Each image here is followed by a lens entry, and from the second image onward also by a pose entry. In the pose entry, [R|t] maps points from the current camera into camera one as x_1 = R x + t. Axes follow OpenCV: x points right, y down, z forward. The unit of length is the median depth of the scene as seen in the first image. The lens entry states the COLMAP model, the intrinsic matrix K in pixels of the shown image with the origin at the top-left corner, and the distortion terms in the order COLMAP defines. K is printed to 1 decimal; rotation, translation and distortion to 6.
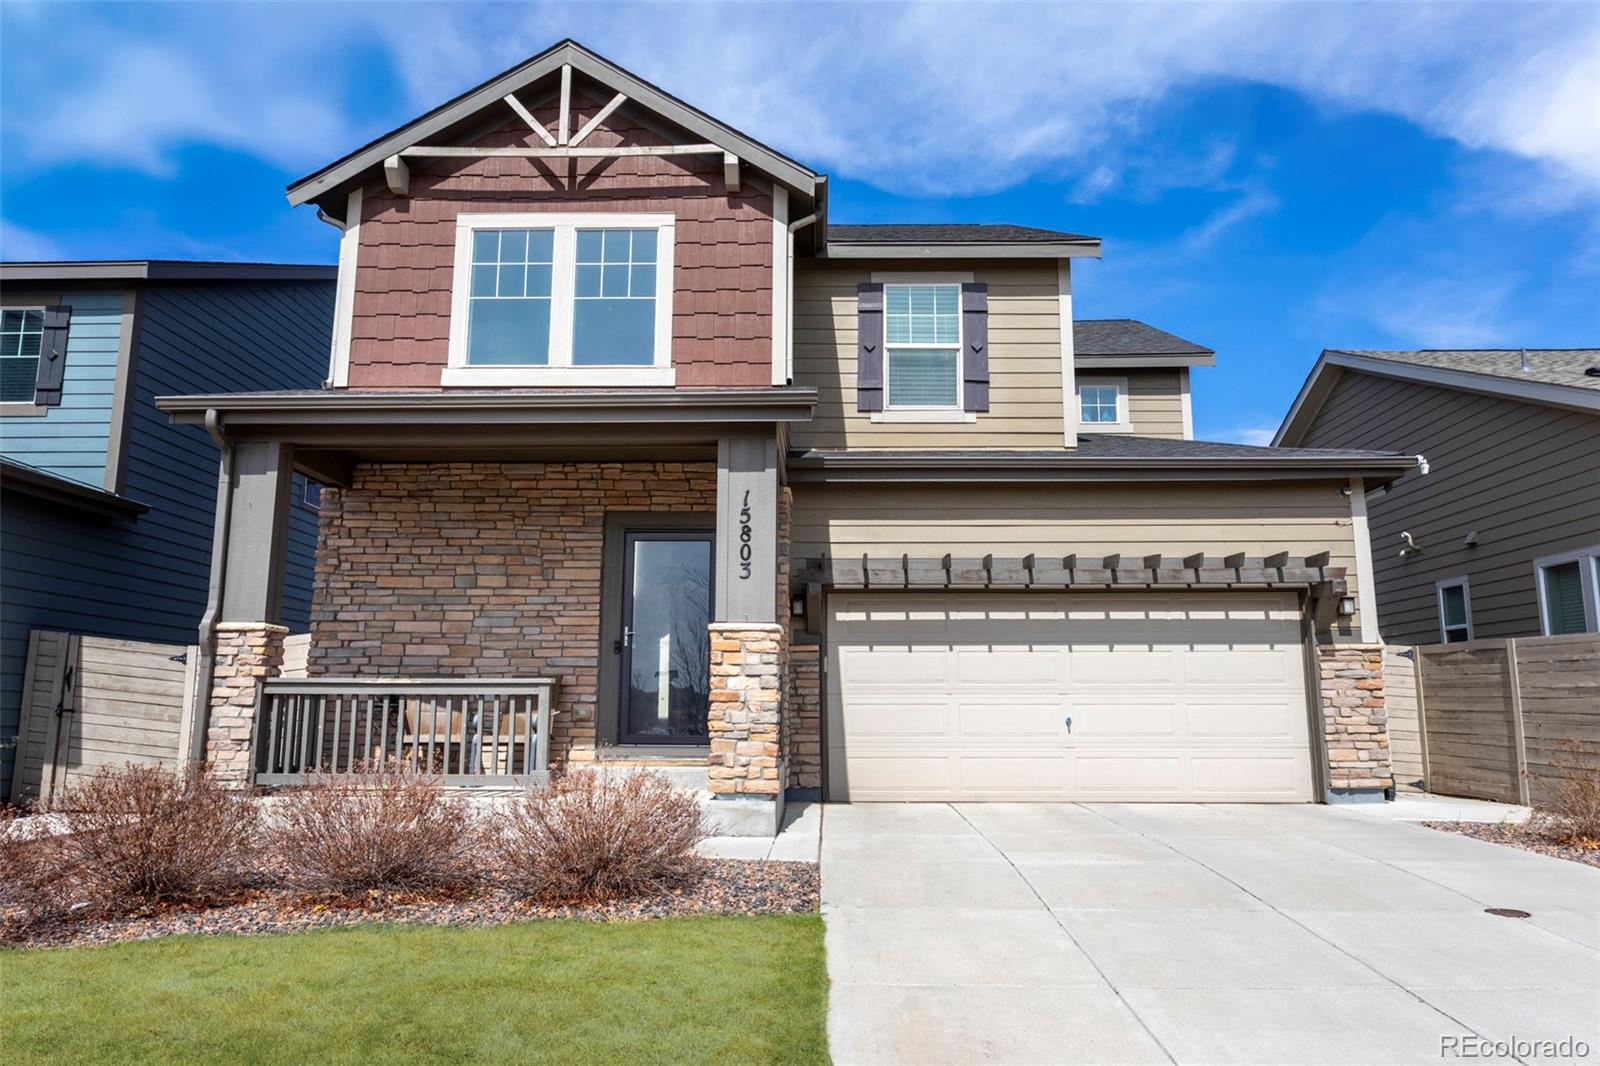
lens RADIAL K [[1088.0, 0, 800.0], [0, 1088.0, 533.0], [0, 0, 1]] dist [-0.006895, -0.001779]
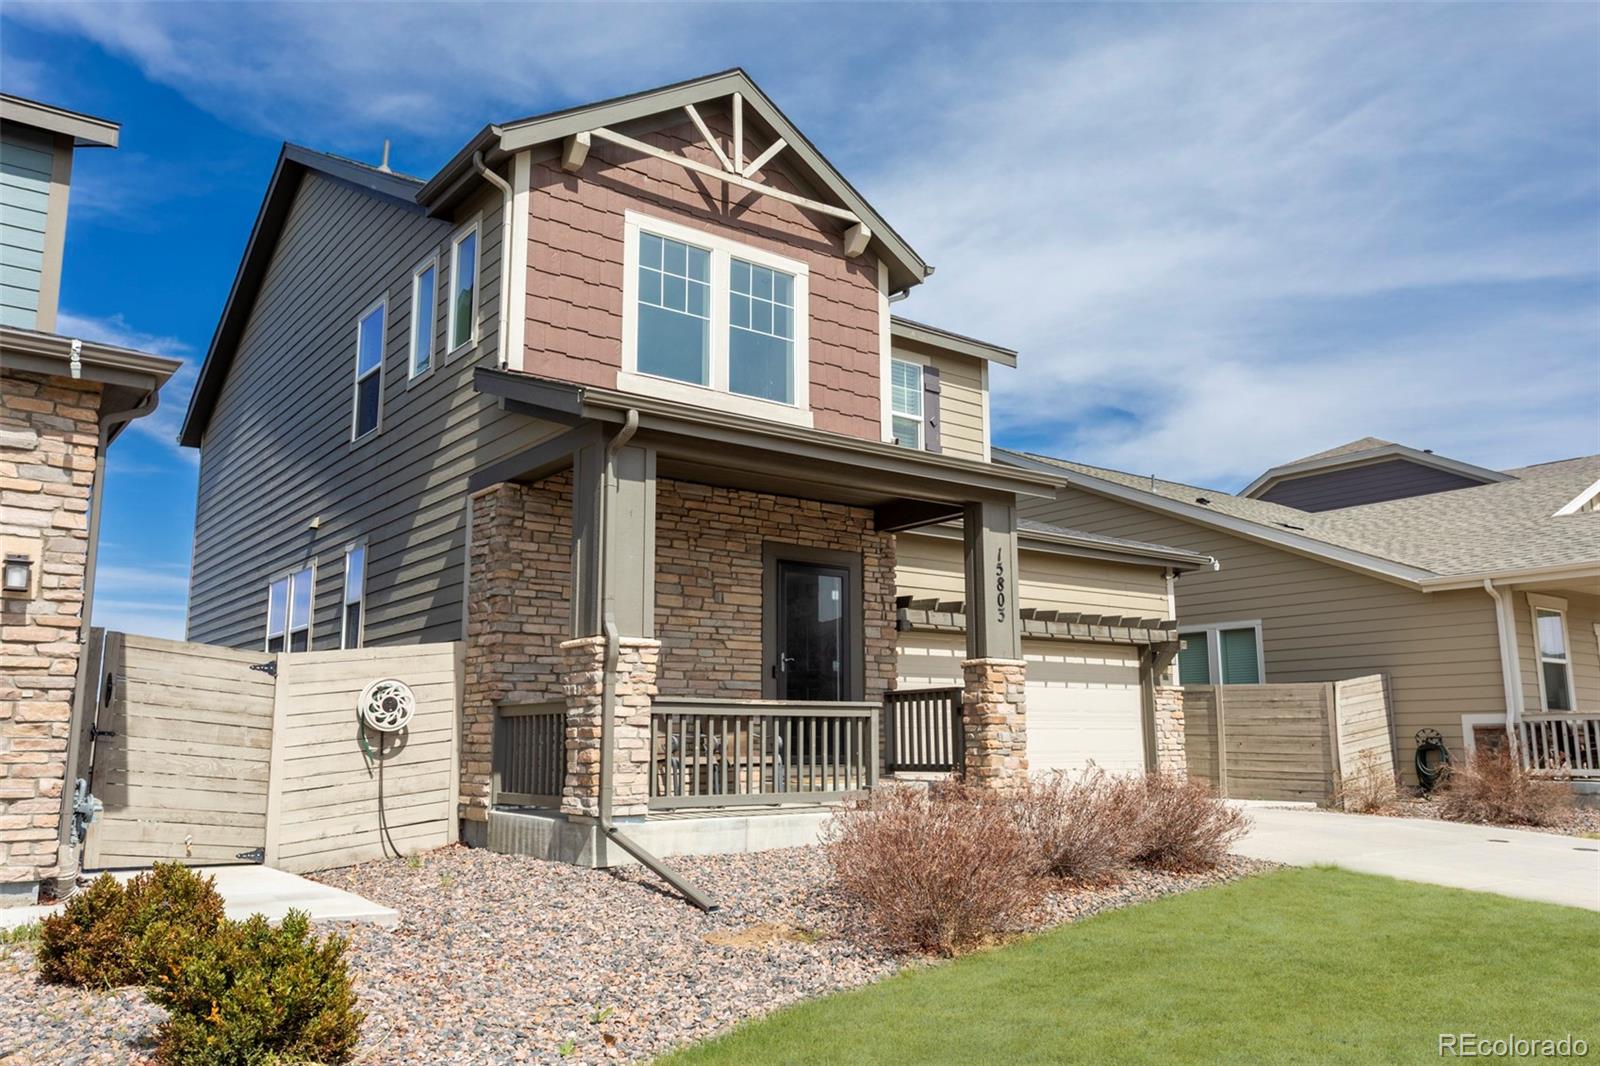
lens RADIAL K [[1224.7, 0, 800.0], [0, 1224.7, 533.0], [0, 0, 1]] dist [-0.001124, -0.000393]
pose [[0.778902, 0.101840, 0.618822, -0.860075], [-0.097494, 0.994394, -0.040935, 0.016980], [-0.619522, -0.028447, 0.784464, 0.061584]]
